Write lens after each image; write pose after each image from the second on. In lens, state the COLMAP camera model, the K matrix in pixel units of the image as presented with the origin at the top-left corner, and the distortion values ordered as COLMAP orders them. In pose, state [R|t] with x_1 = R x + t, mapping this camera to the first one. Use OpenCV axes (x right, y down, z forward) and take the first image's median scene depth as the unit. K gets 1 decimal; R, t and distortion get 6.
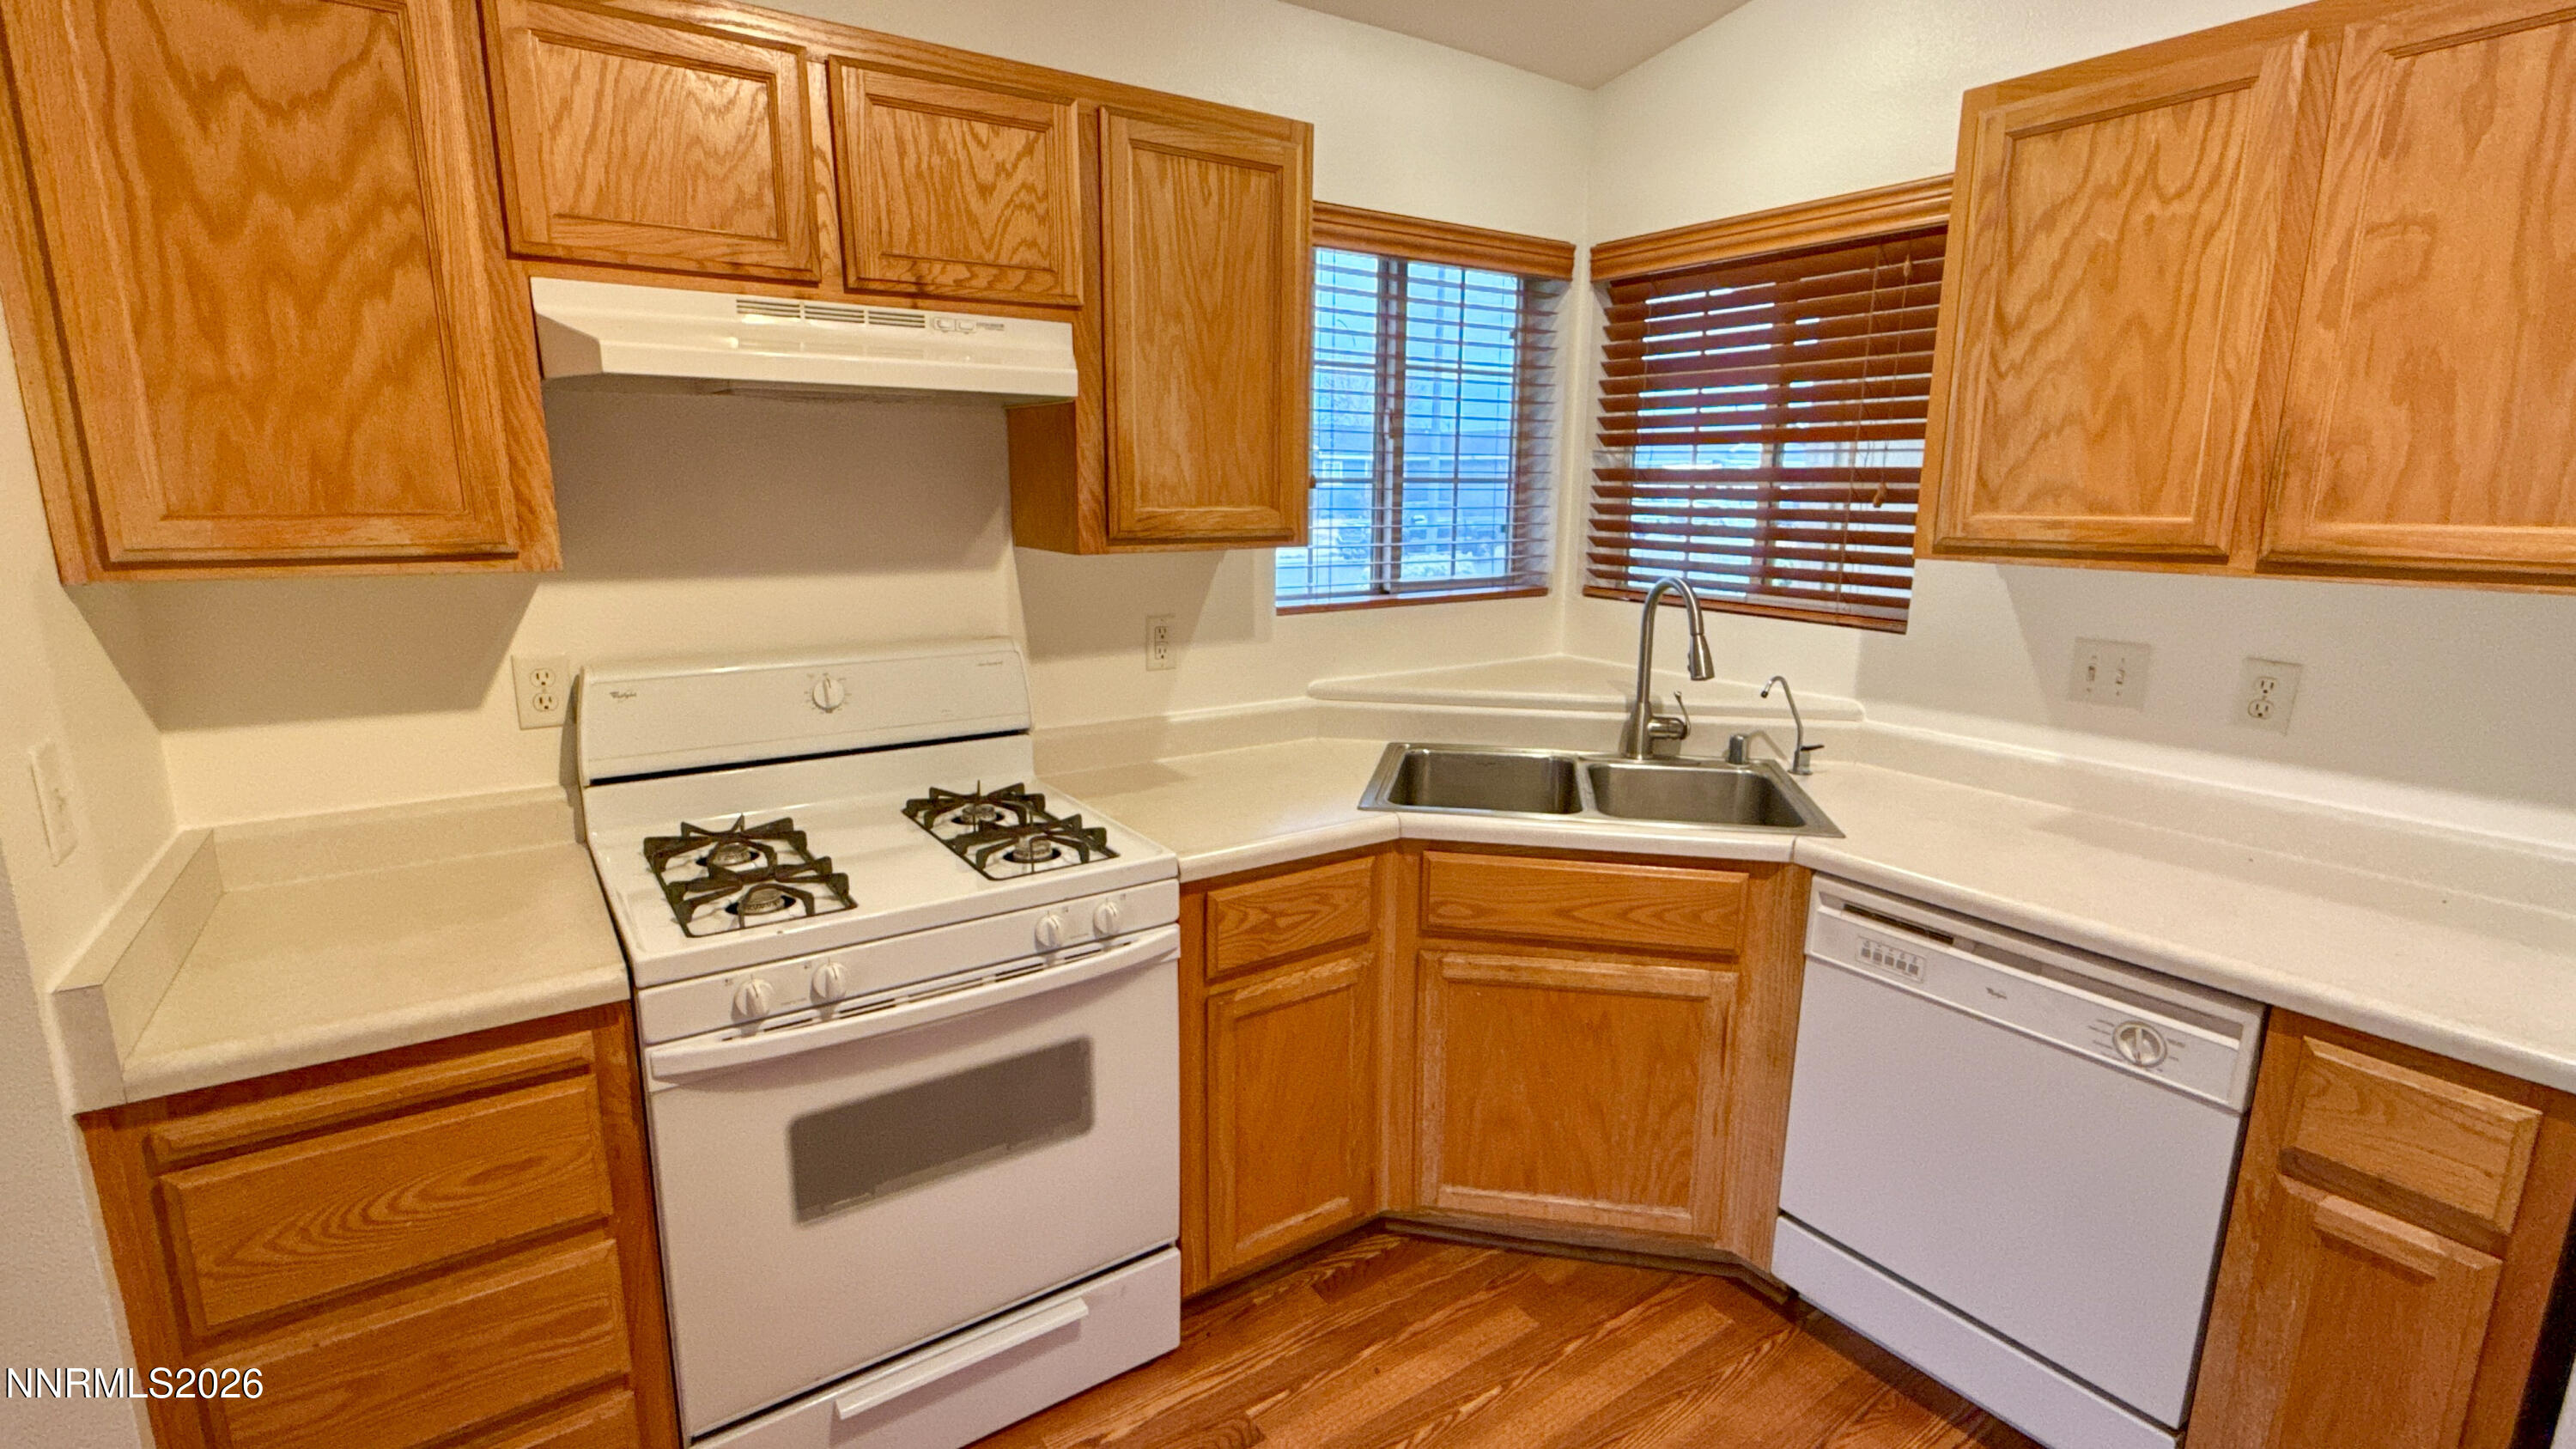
lens RADIAL K [[1169.9, 0, 1283.0], [0, 1169.9, 726.2], [0, 0, 1]] dist [0.001100, 0.000335]
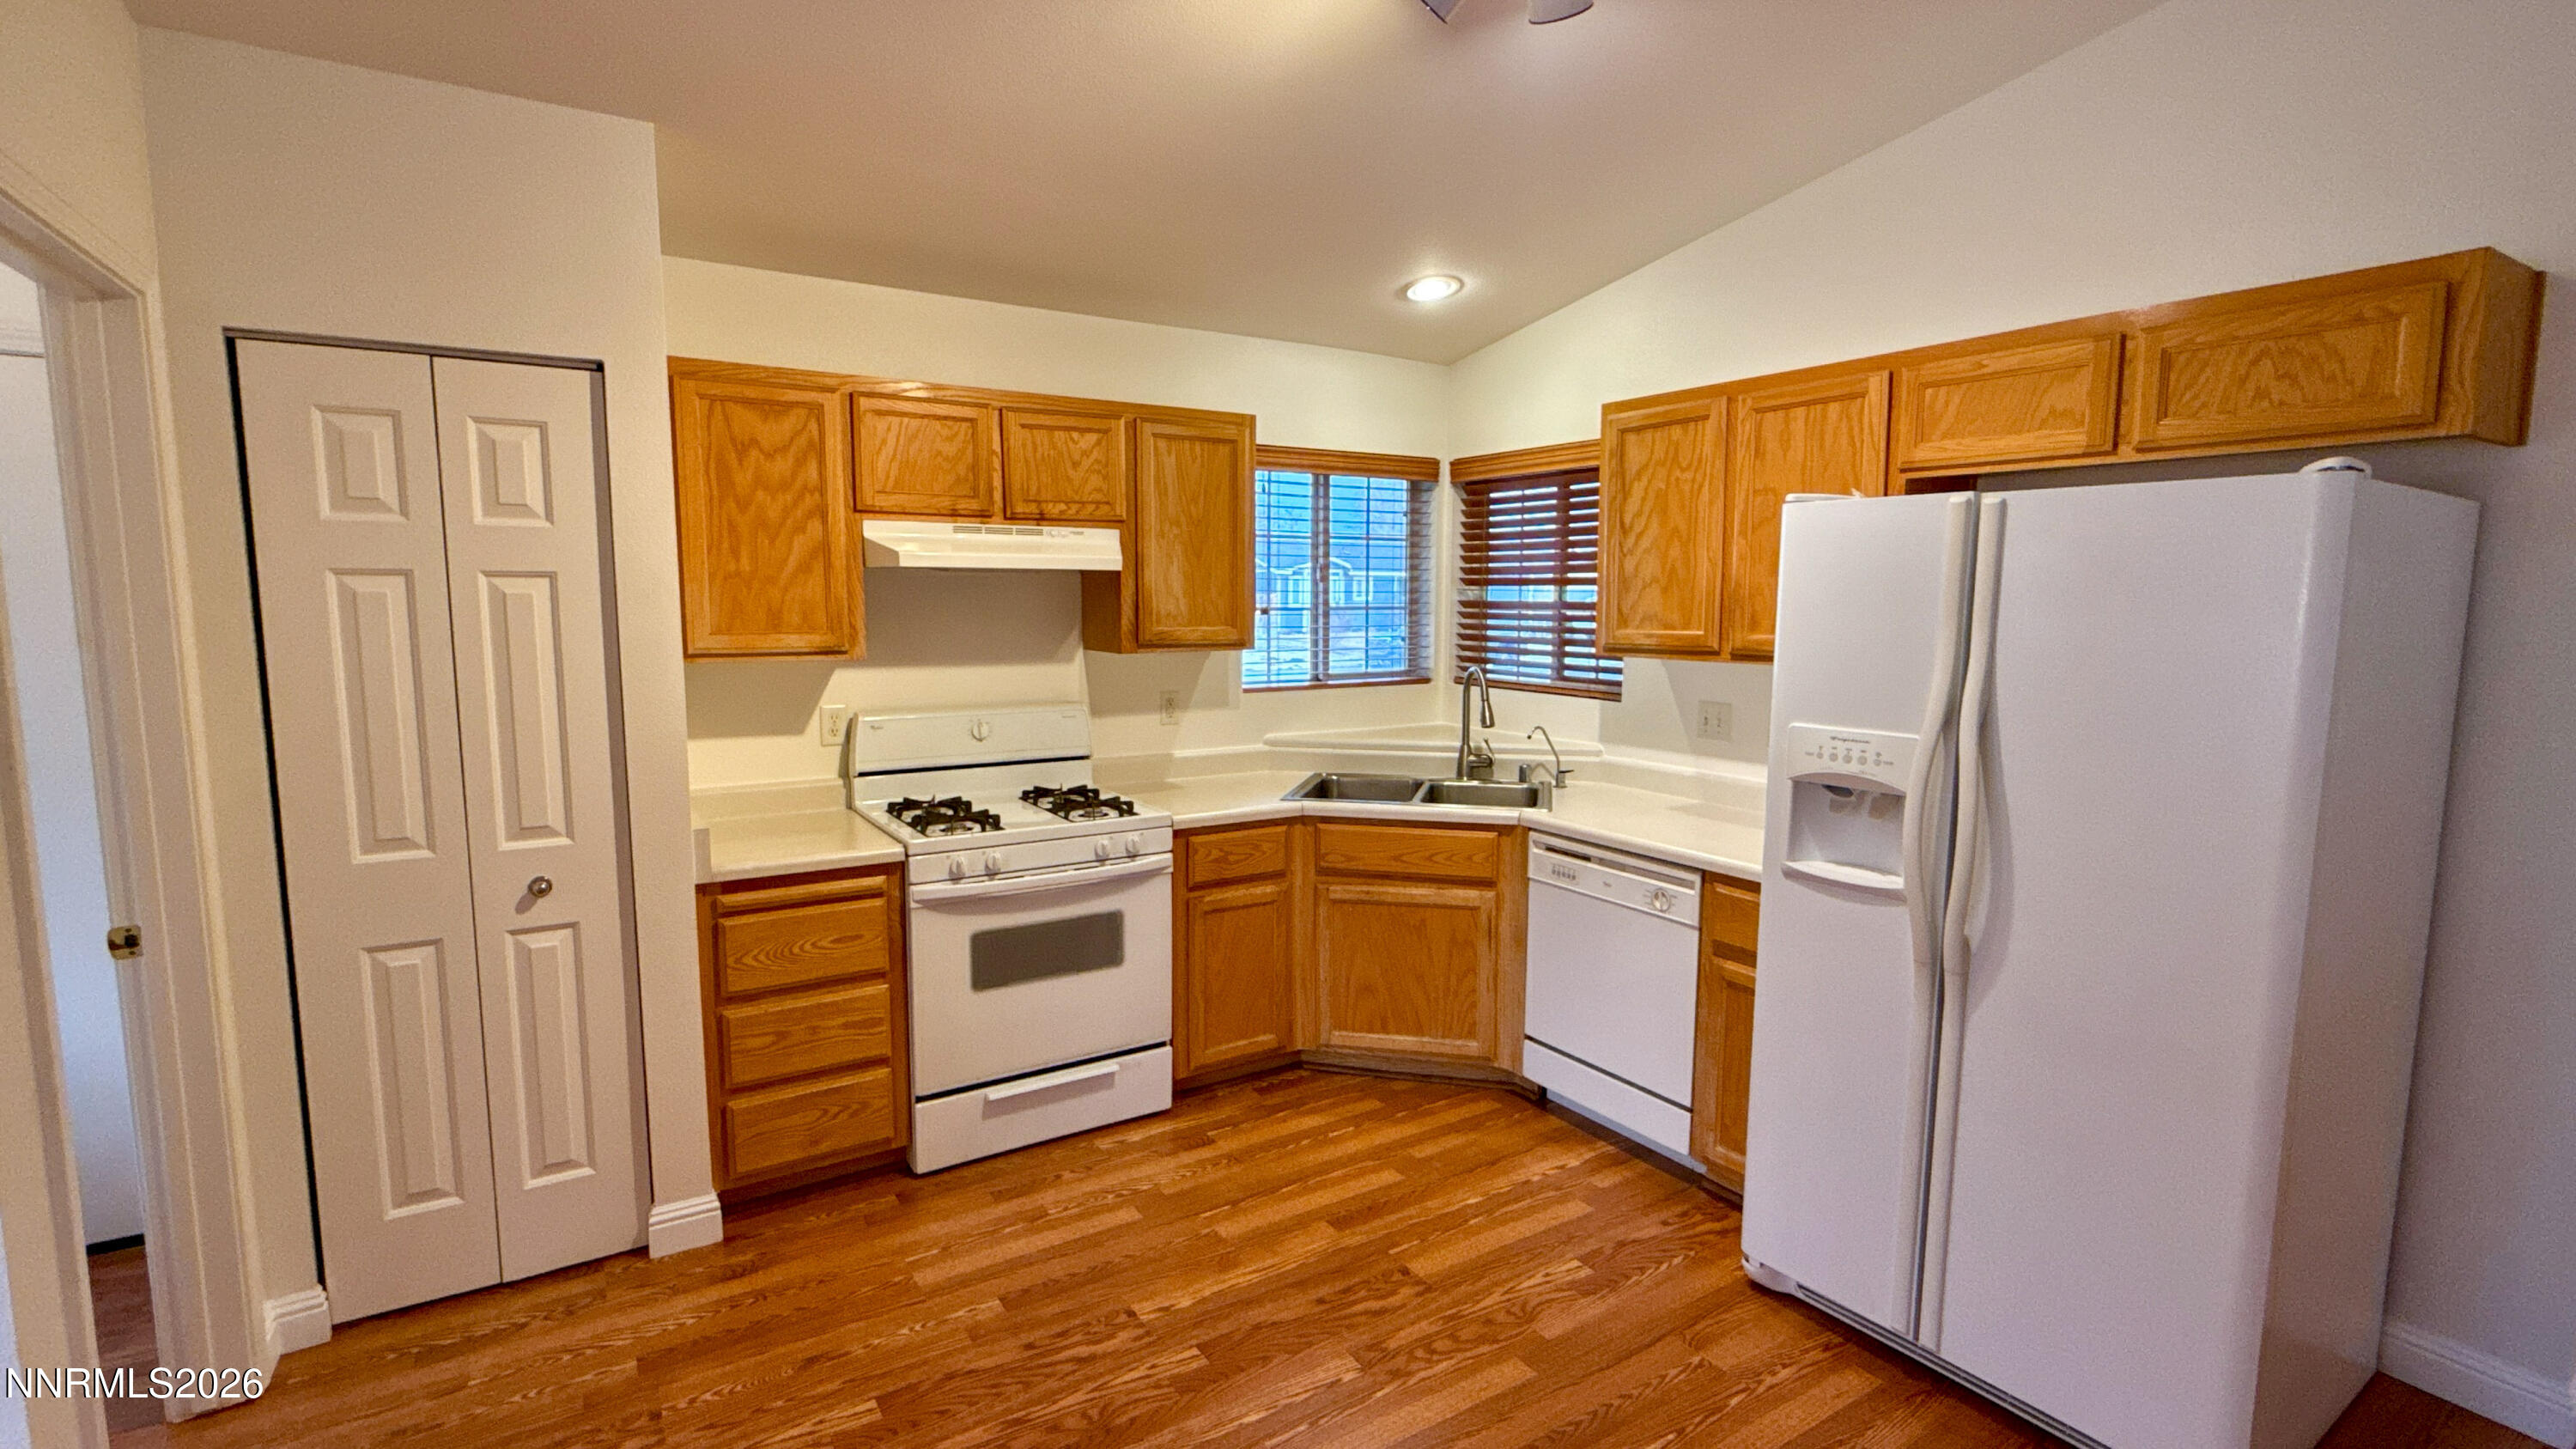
lens RADIAL K [[1169.9, 0, 1283.0], [0, 1169.9, 726.2], [0, 0, 1]] dist [0.001100, 0.000335]
pose [[0.999445, 0.000418, -0.033322, 0.140457], [-0.003617, 0.995377, -0.095976, 0.142658], [0.033128, 0.096043, 0.994826, -0.806111]]
